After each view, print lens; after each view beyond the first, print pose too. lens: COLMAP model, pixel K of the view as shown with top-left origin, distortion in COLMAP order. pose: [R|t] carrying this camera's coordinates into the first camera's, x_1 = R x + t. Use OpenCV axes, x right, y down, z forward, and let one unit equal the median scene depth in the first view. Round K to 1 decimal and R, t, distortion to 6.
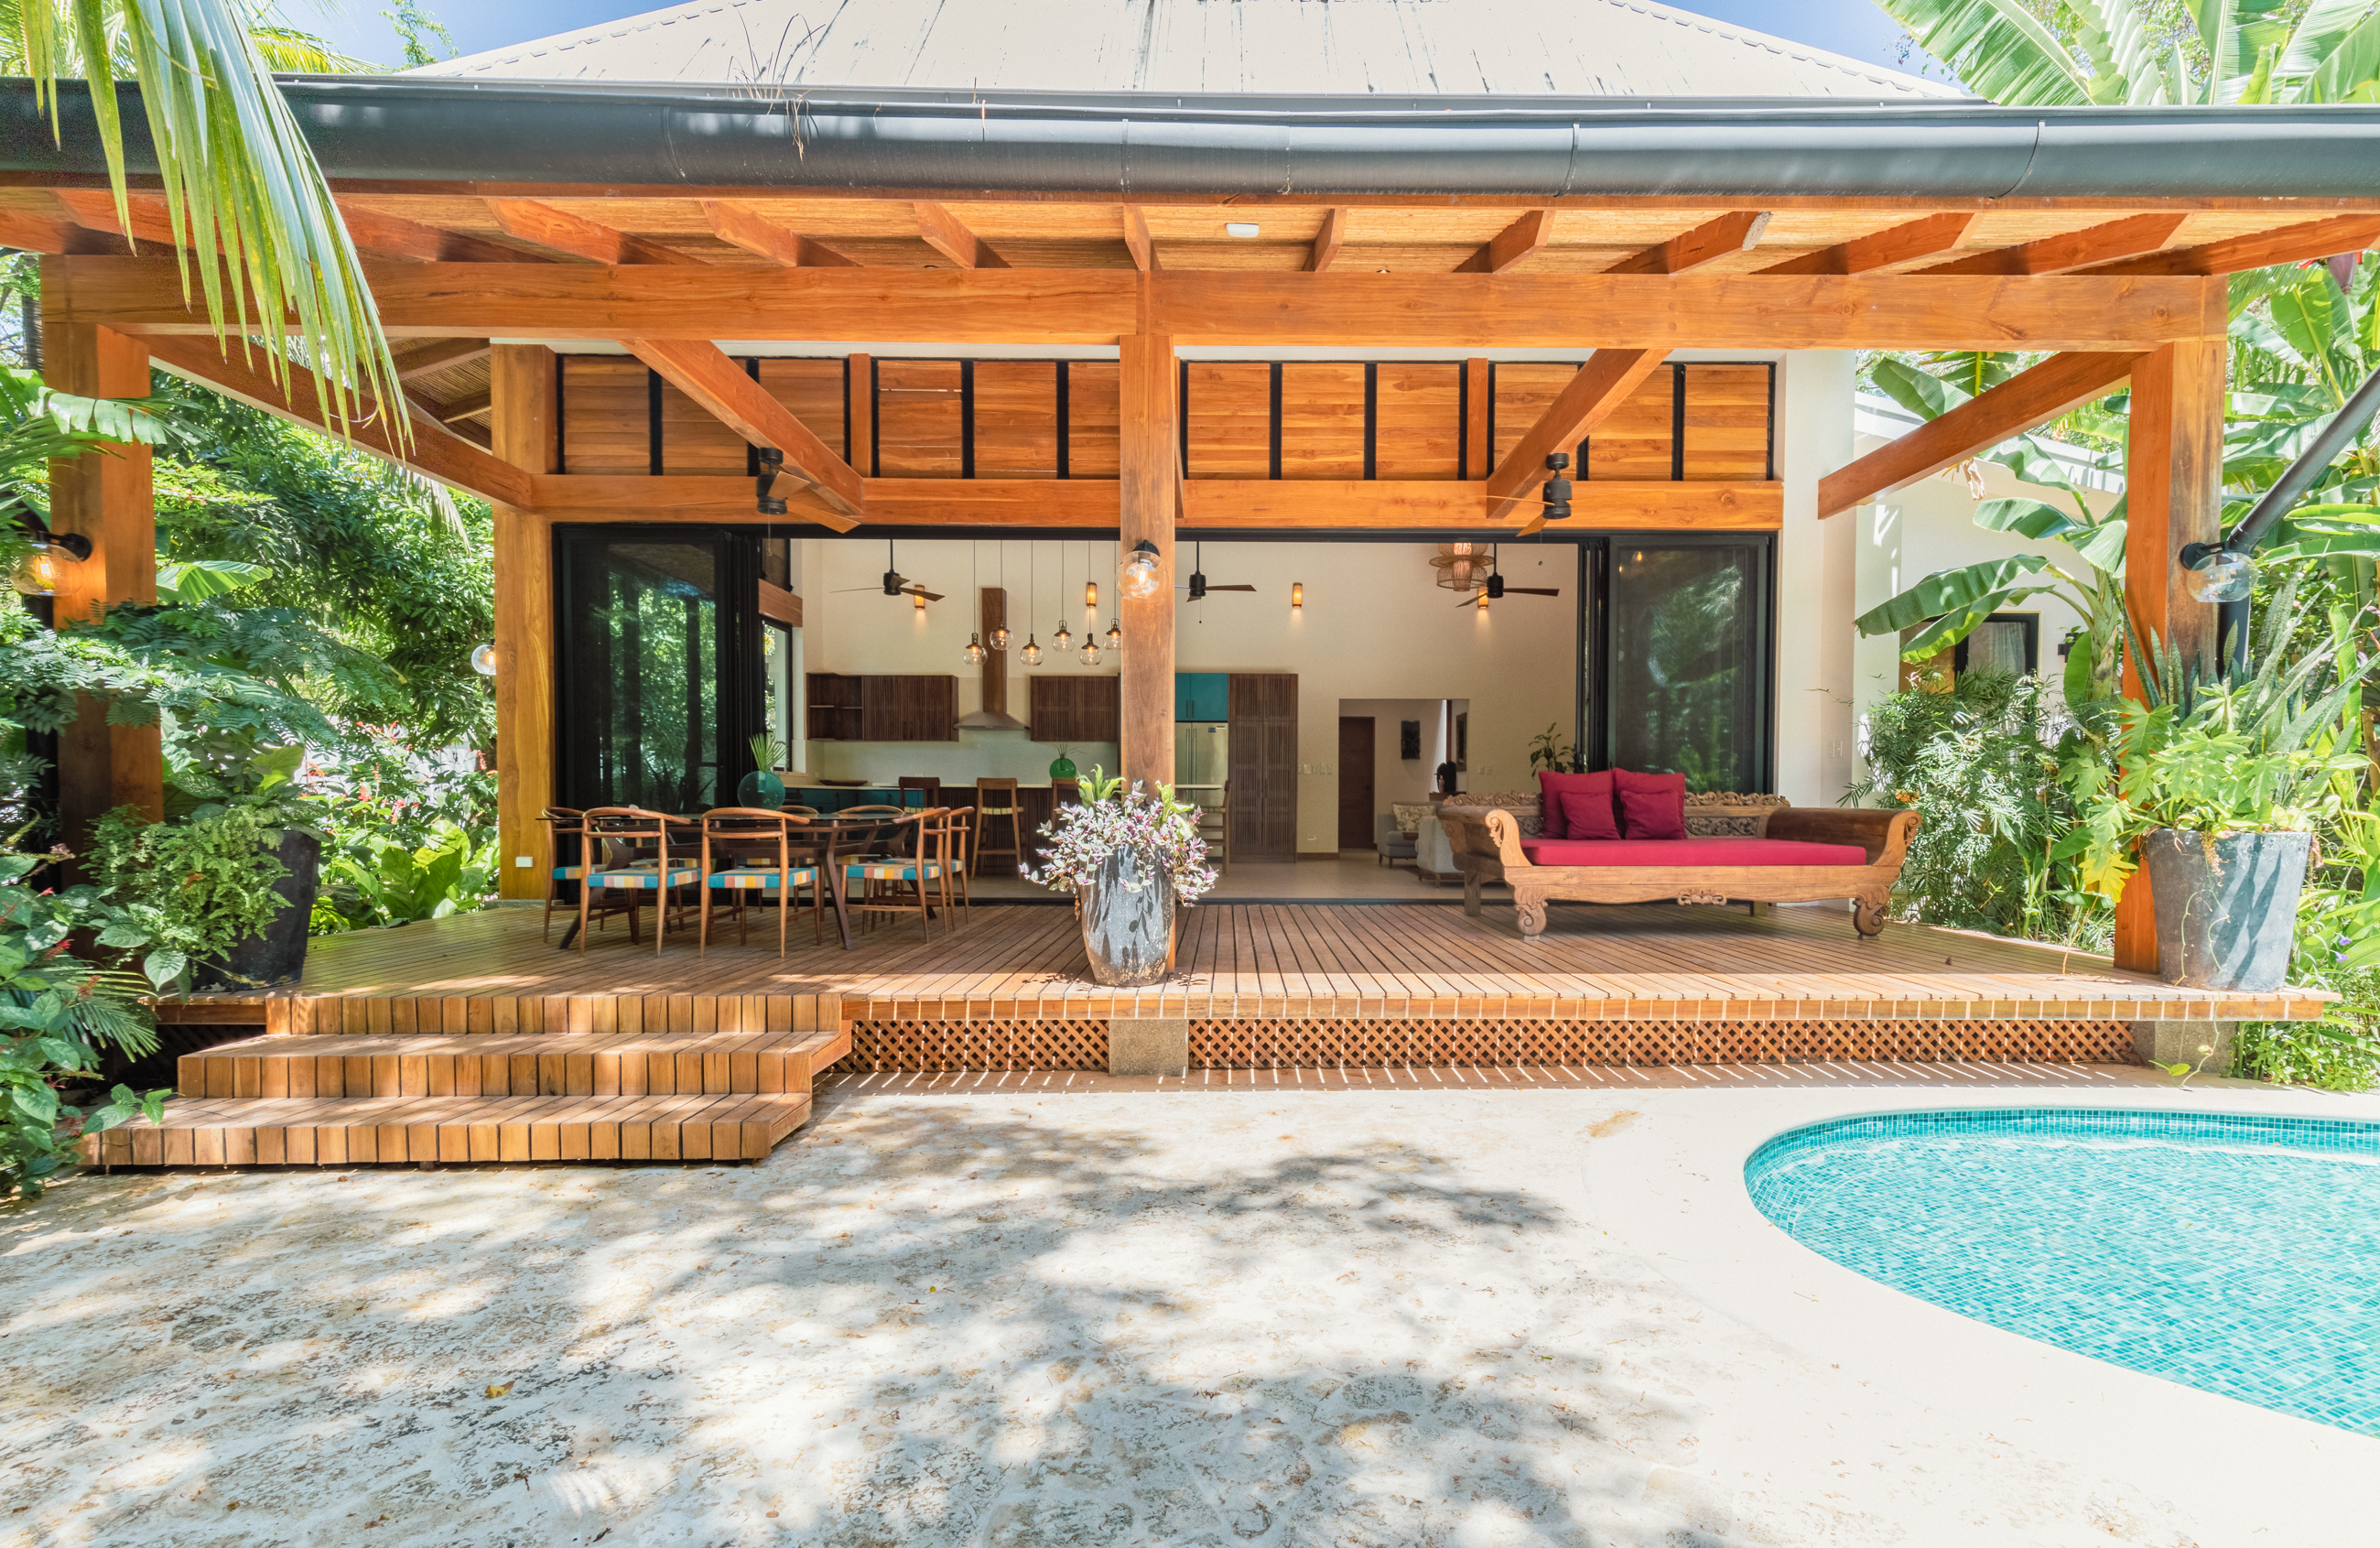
lens RADIAL K [[1129.4, 0, 1229.2], [0, 1129.4, 829.6], [0, 0, 1]] dist [0.013987, 0.000475]
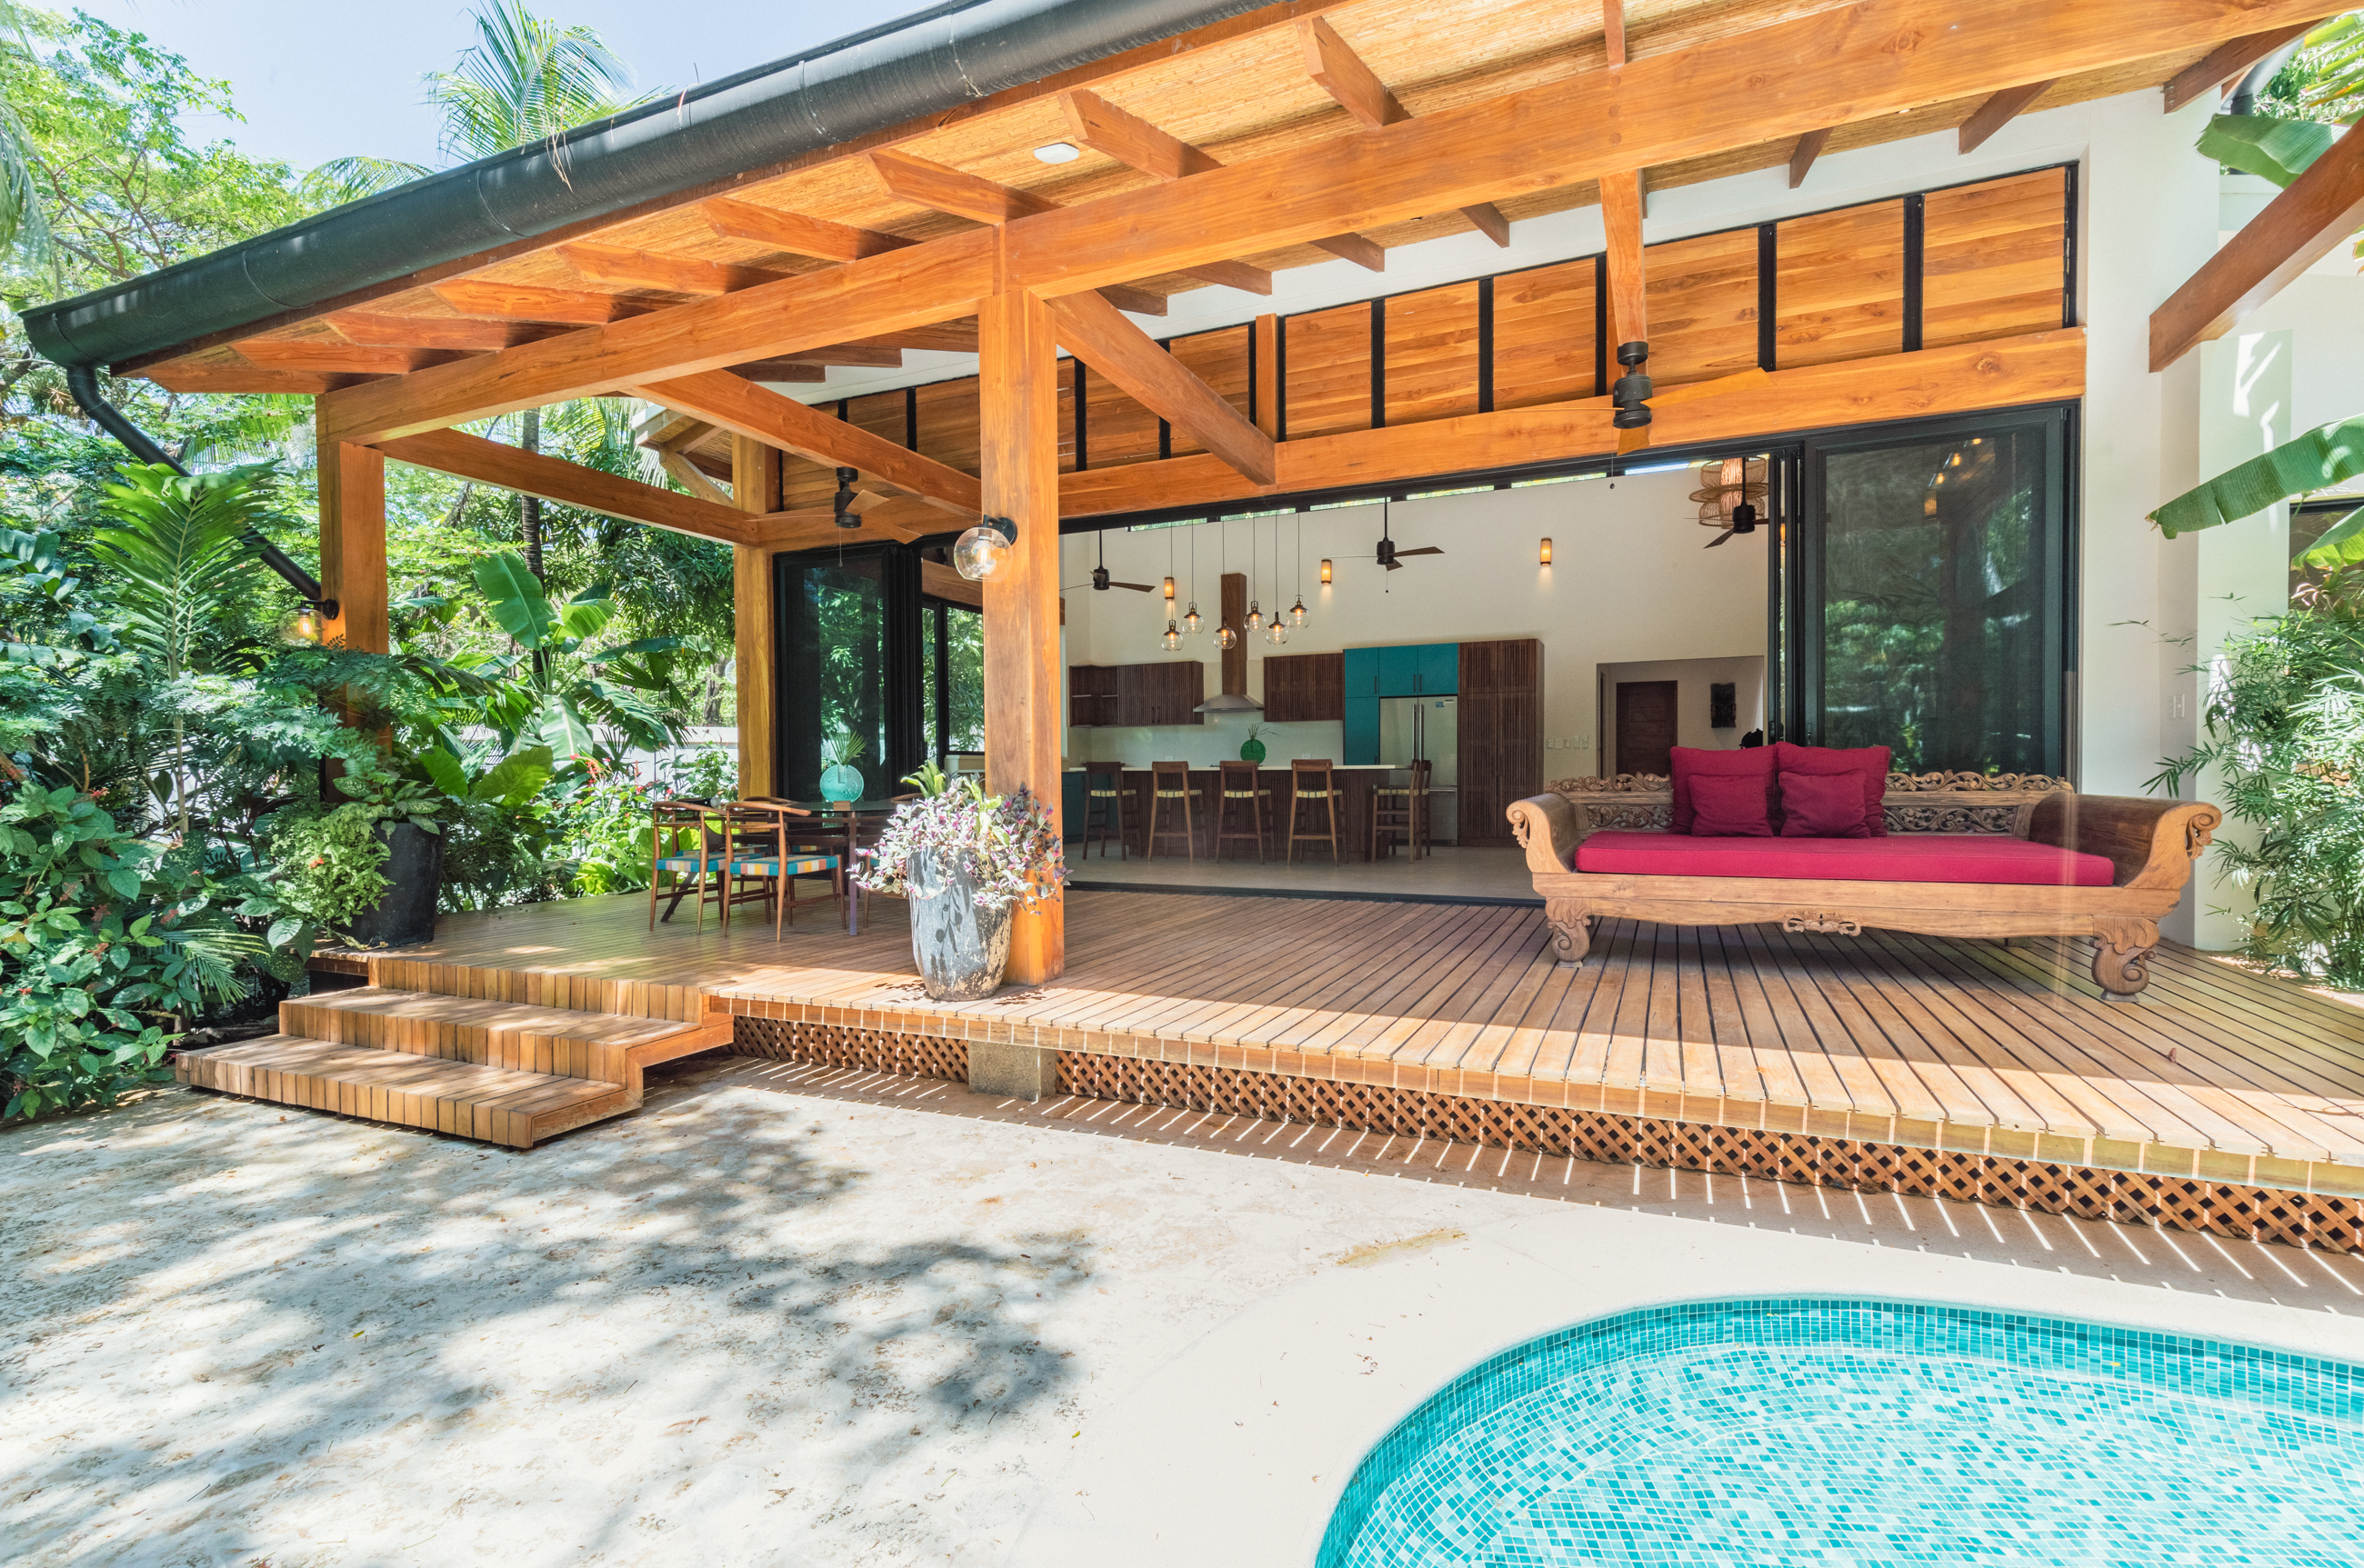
lens RADIAL K [[1075.5, 0, 1190.5], [0, 1075.5, 785.6], [0, 0, 1]] dist [0.011897, -0.001171]
pose [[0.909394, -0.005132, -0.415904, 0.264353], [-0.000281, 0.999916, -0.012953, -0.014318], [0.415935, 0.011896, 0.909316, 0.164444]]
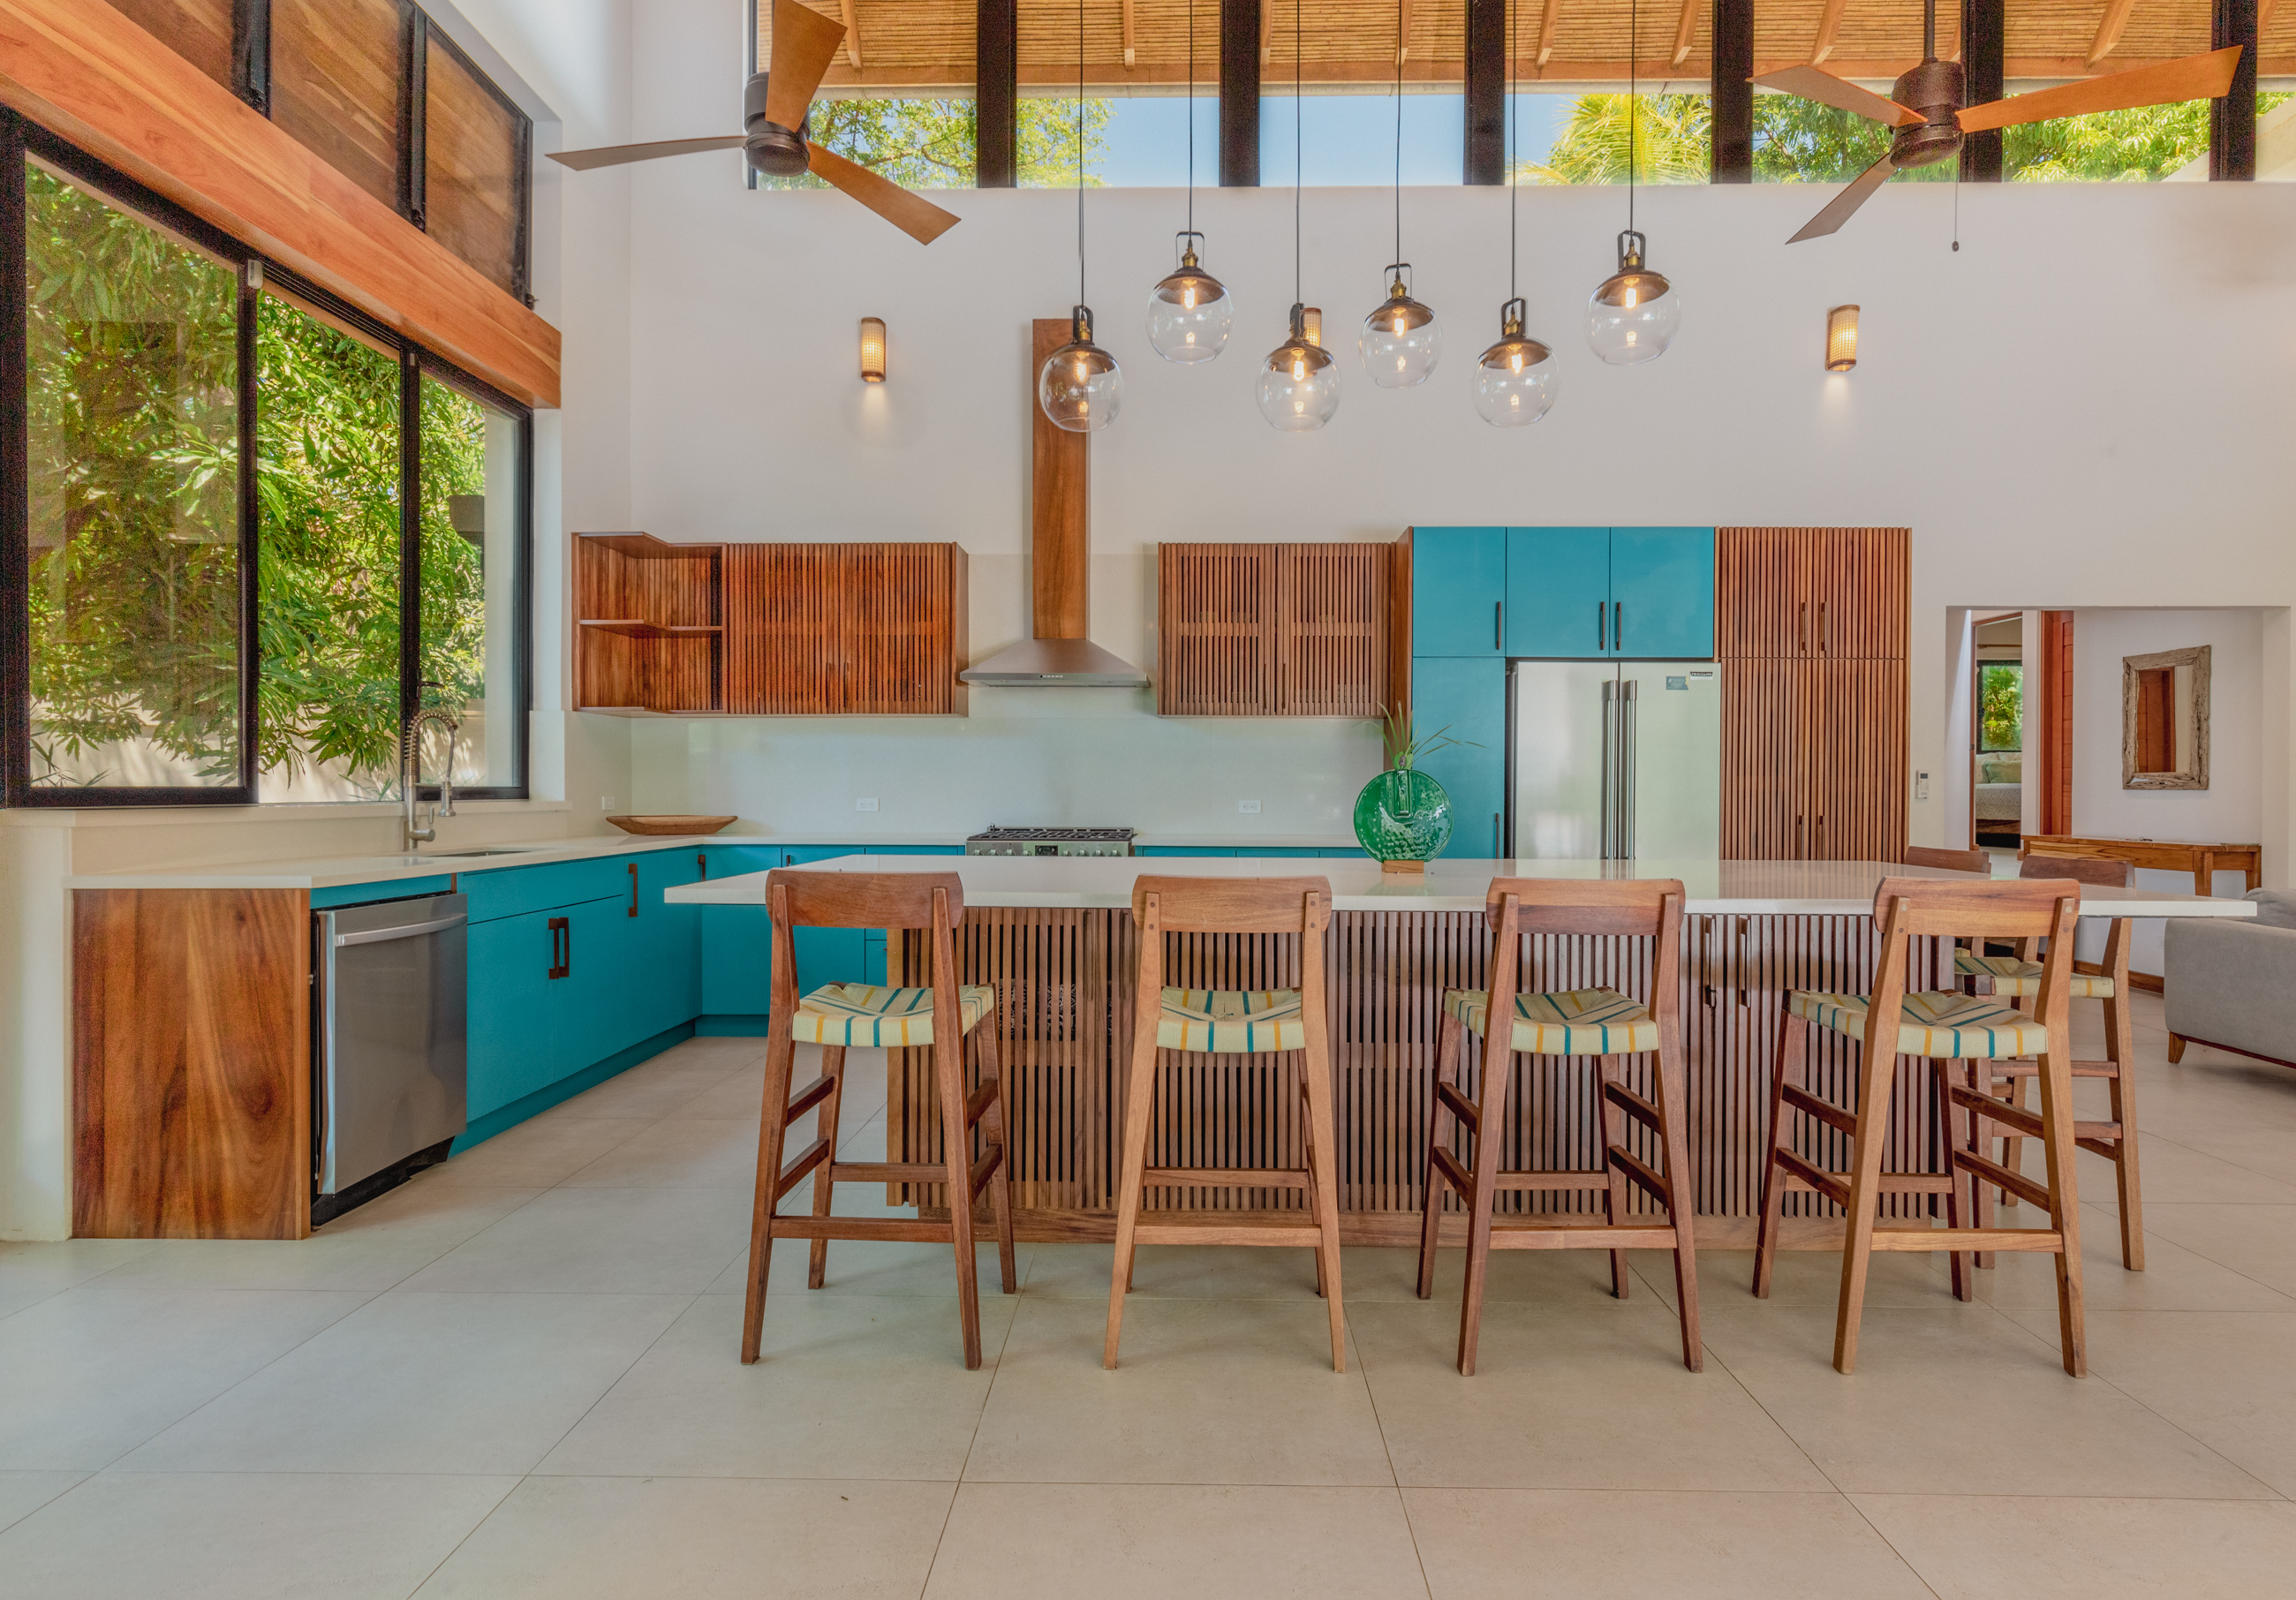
lens RADIAL K [[1202.2, 0, 1161.5], [0, 1202.2, 799.8], [0, 0, 1]] dist [0.002117, -0.000659]
pose [[0.999552, 0.001789, -0.029867, -0.264361], [-0.002282, 0.999861, -0.016507, -0.069664], [0.029833, 0.016568, 0.999418, 0.969758]]
